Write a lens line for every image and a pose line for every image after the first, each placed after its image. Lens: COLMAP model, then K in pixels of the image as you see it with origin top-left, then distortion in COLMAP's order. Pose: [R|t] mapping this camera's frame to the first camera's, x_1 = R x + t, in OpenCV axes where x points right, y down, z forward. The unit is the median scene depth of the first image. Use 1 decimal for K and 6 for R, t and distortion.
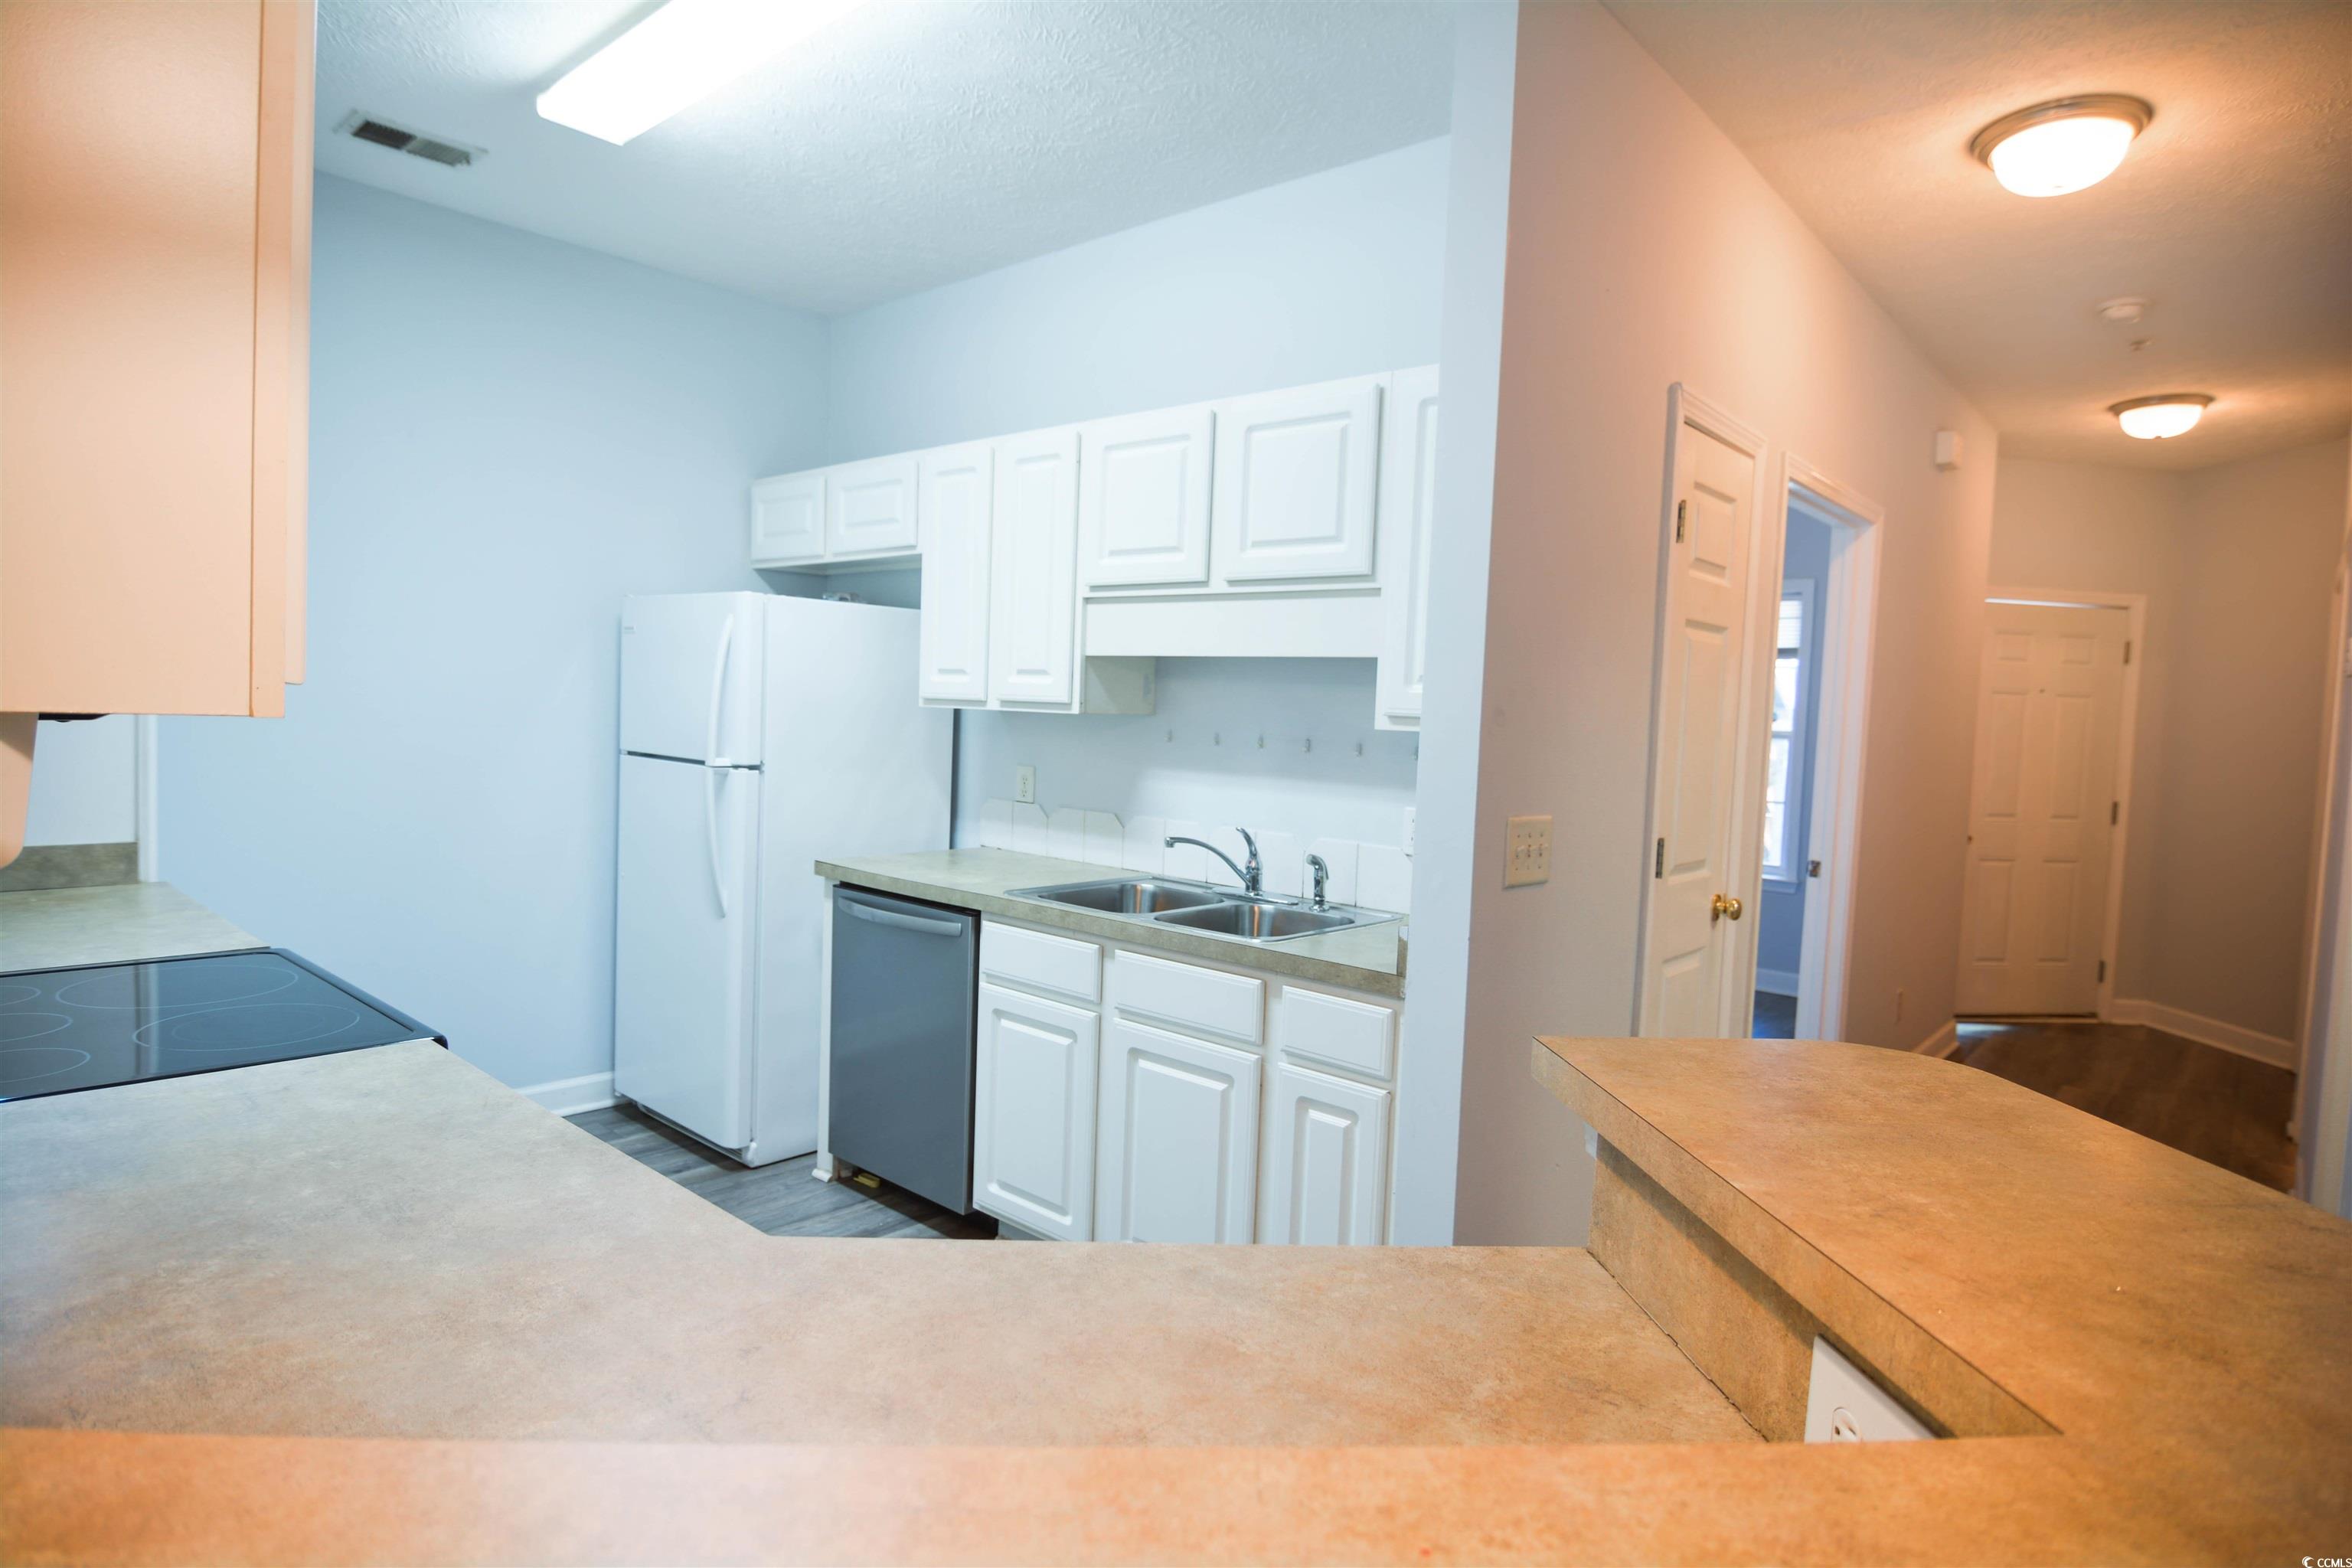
lens RADIAL K [[1271.1, 0, 1165.3], [0, 1271.1, 776.9], [0, 0, 1]] dist [-0.009653, -0.001317]
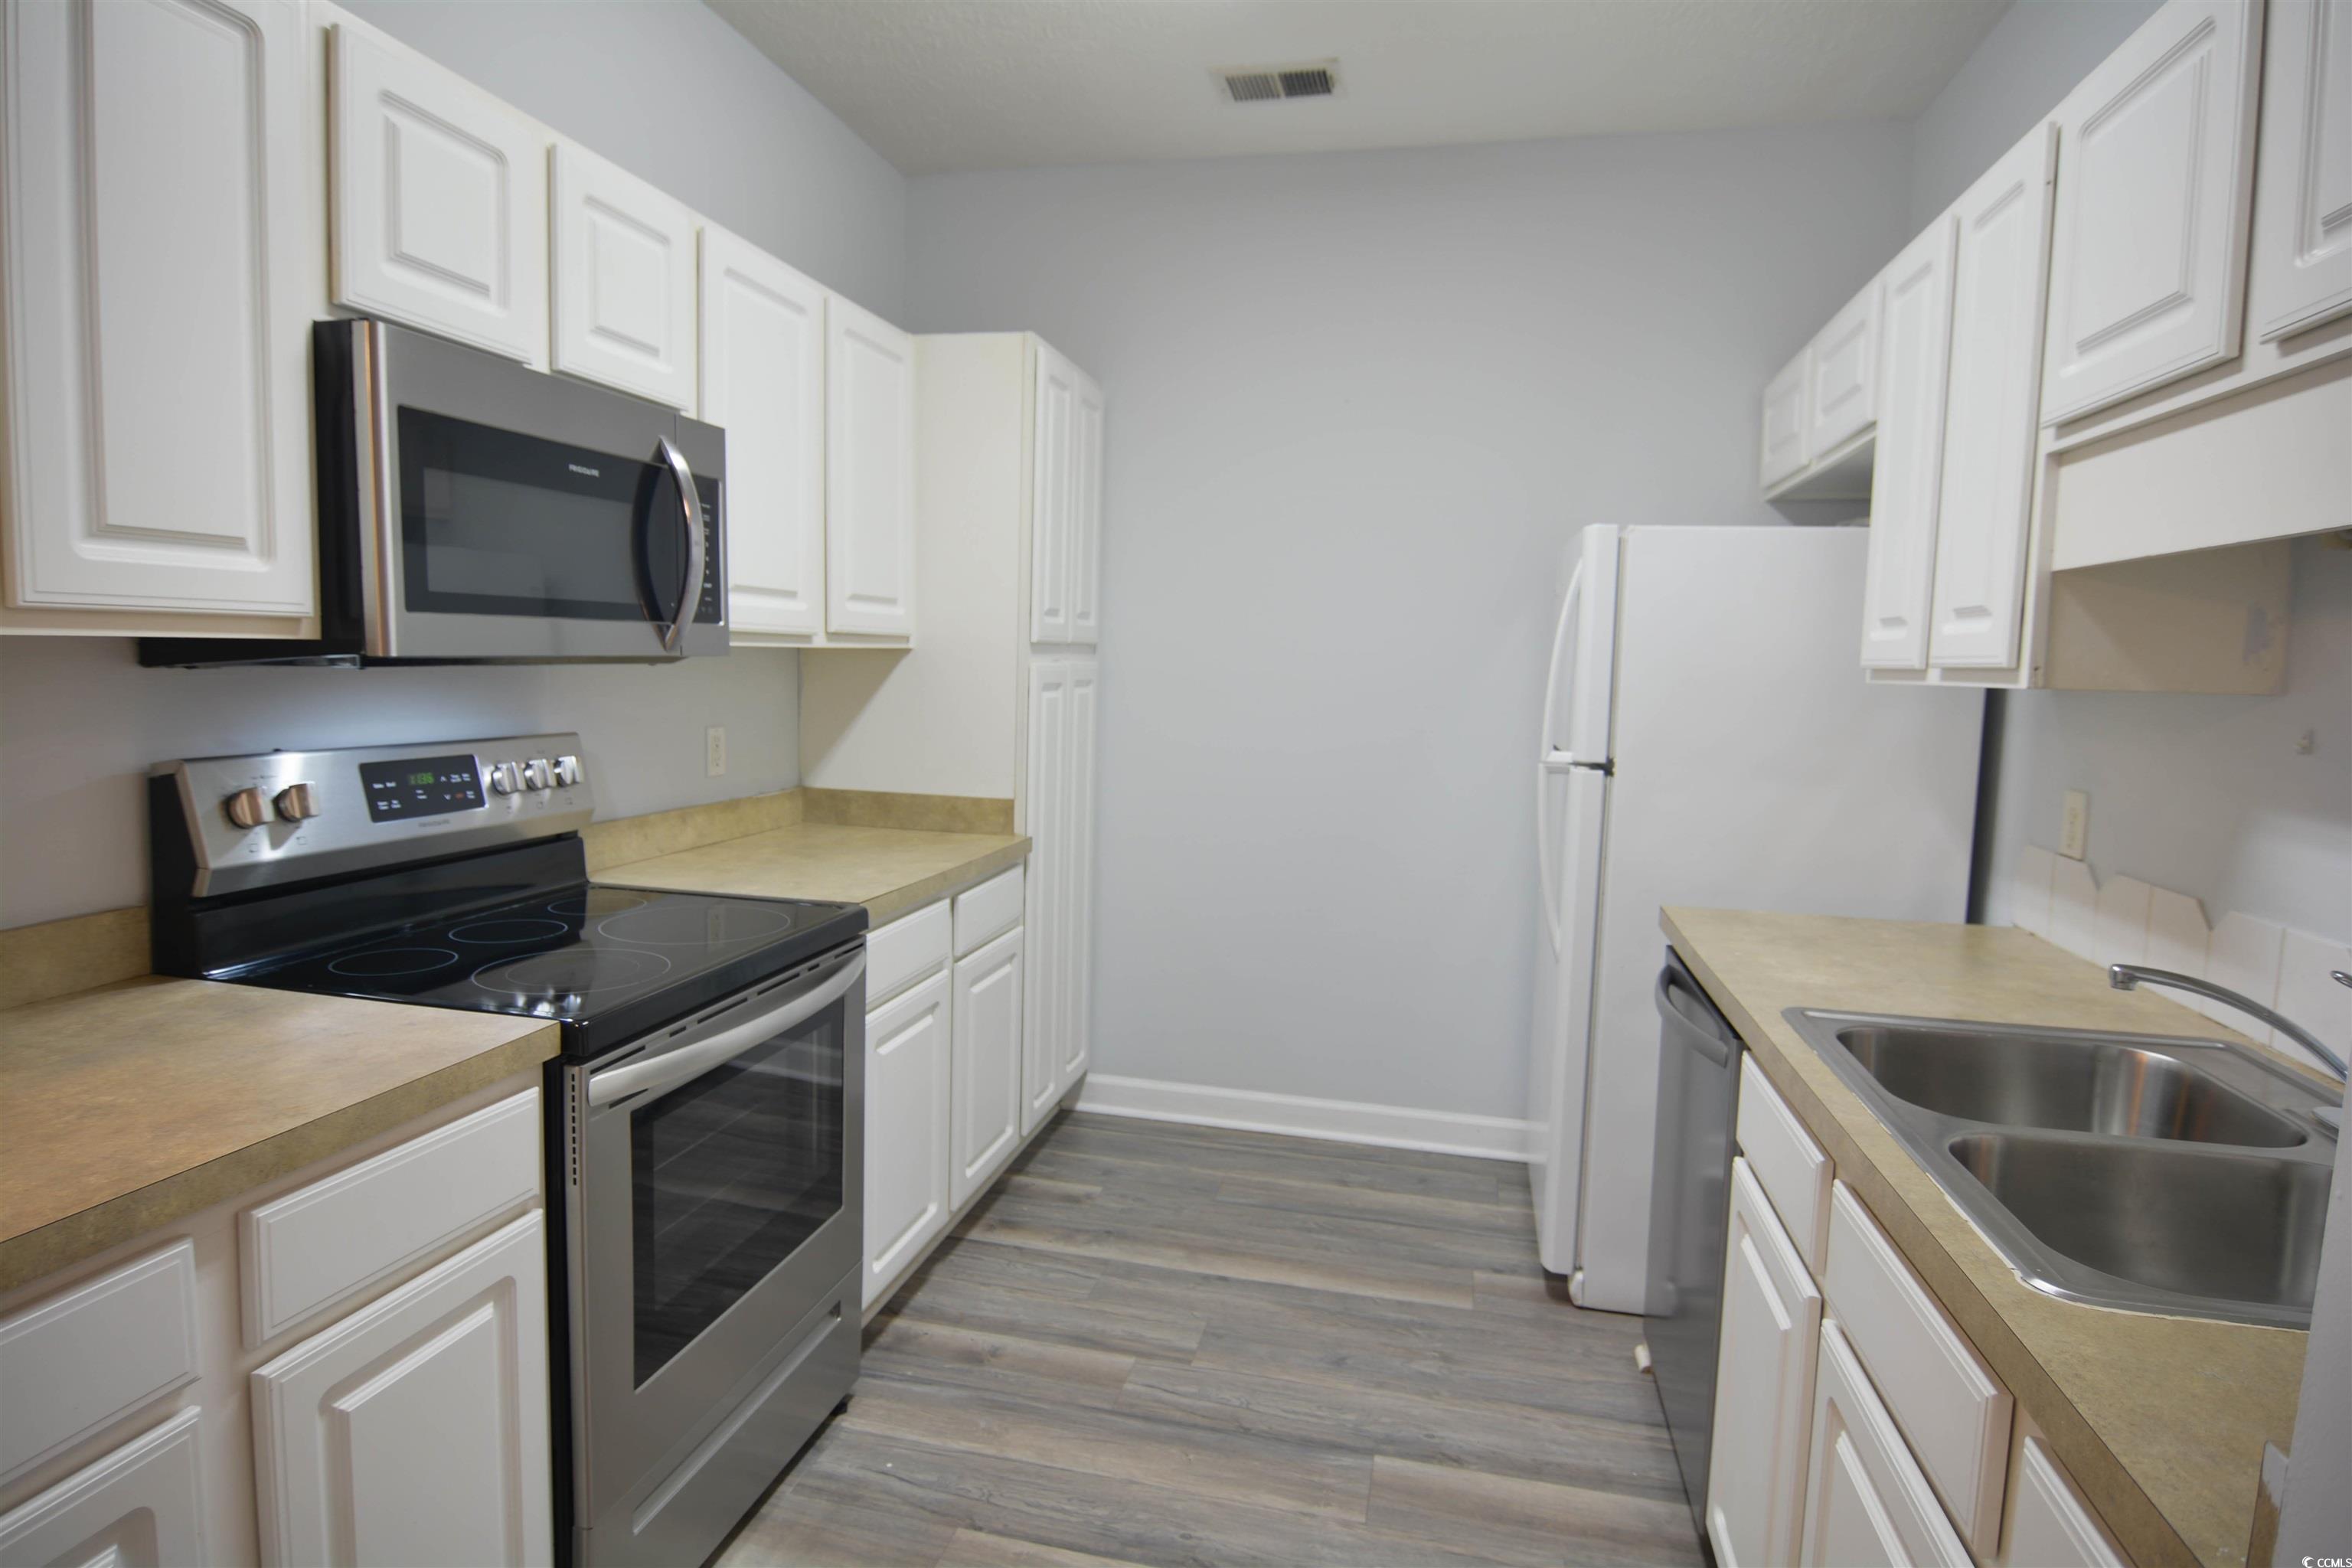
lens RADIAL K [[1271.9, 0, 1133.9], [0, 1271.9, 778.7], [0, 0, 1]] dist [-0.009034, -0.010892]
pose [[0.480967, 0.058987, -0.874752, 0.204929], [-0.057850, 0.997695, 0.035469, -0.011940], [0.874828, 0.033545, 0.483271, 0.461928]]
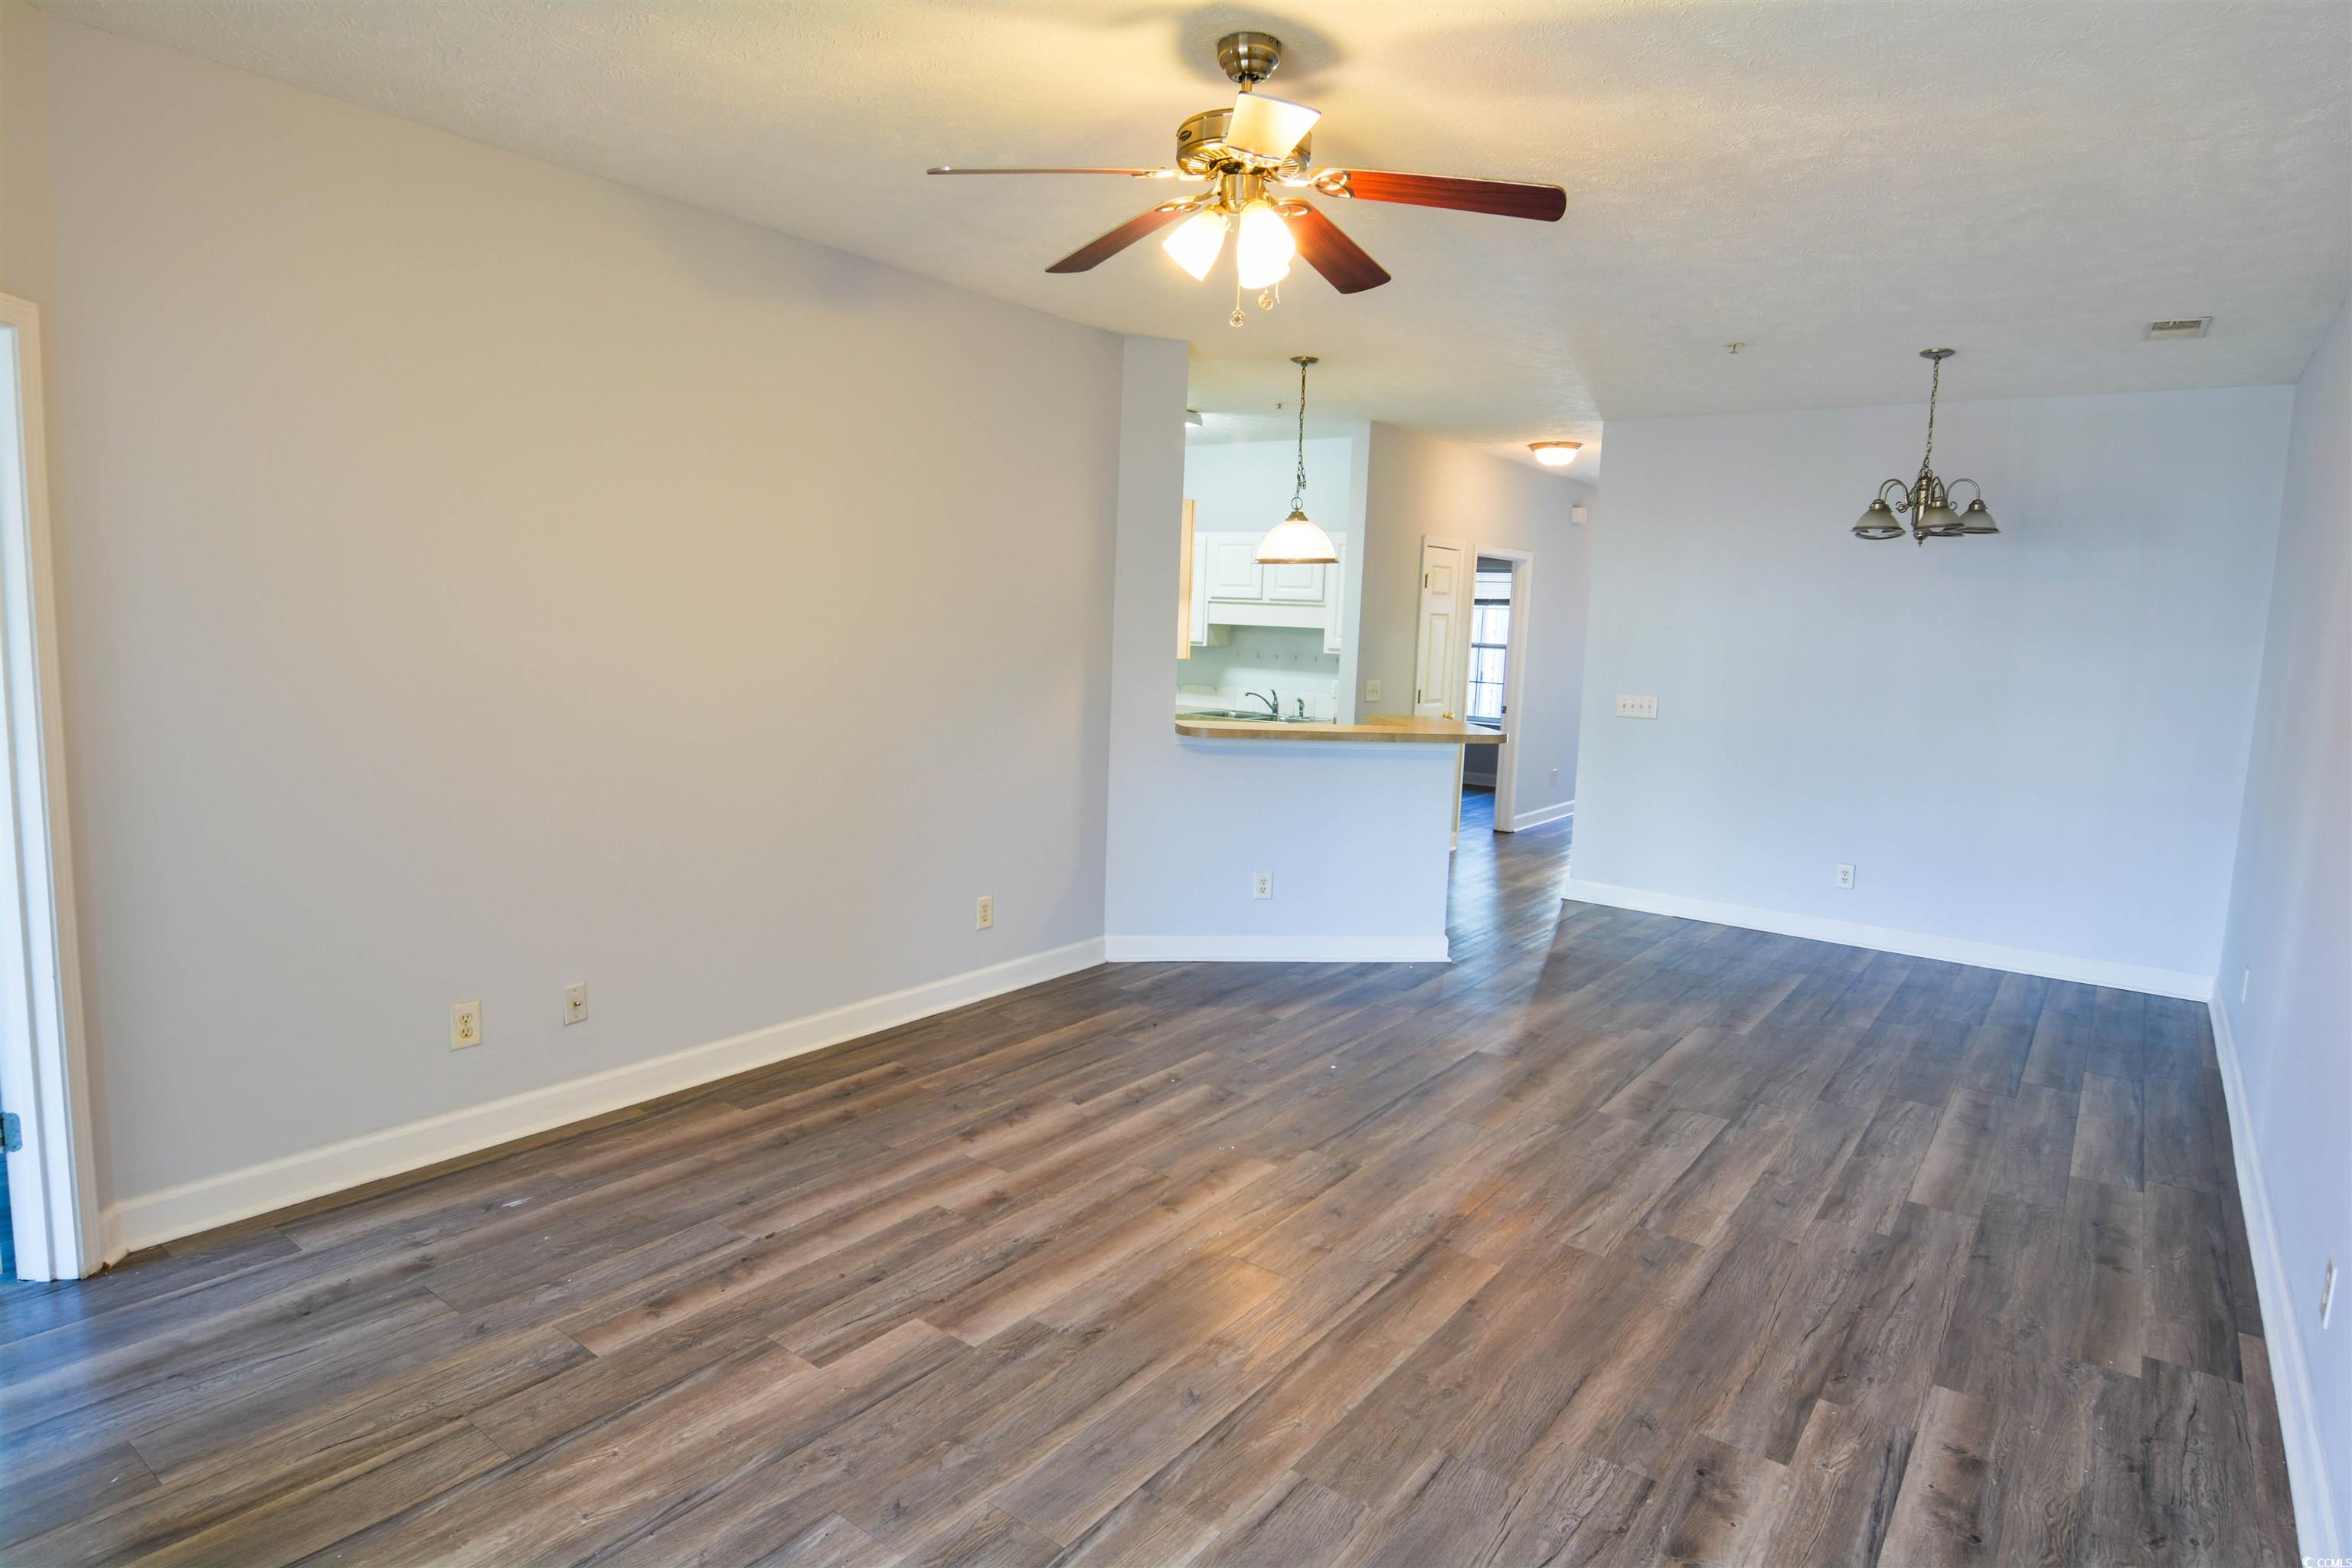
lens RADIAL K [[1271.9, 0, 1157.6], [0, 1271.9, 770.6], [0, 0, 1]] dist [-0.009034, -0.010892]
pose [[0.996927, -0.013854, 0.077098, -0.380717], [0.008381, 0.997451, 0.070859, 0.019142], [-0.077883, -0.069995, 0.994502, -1.628864]]
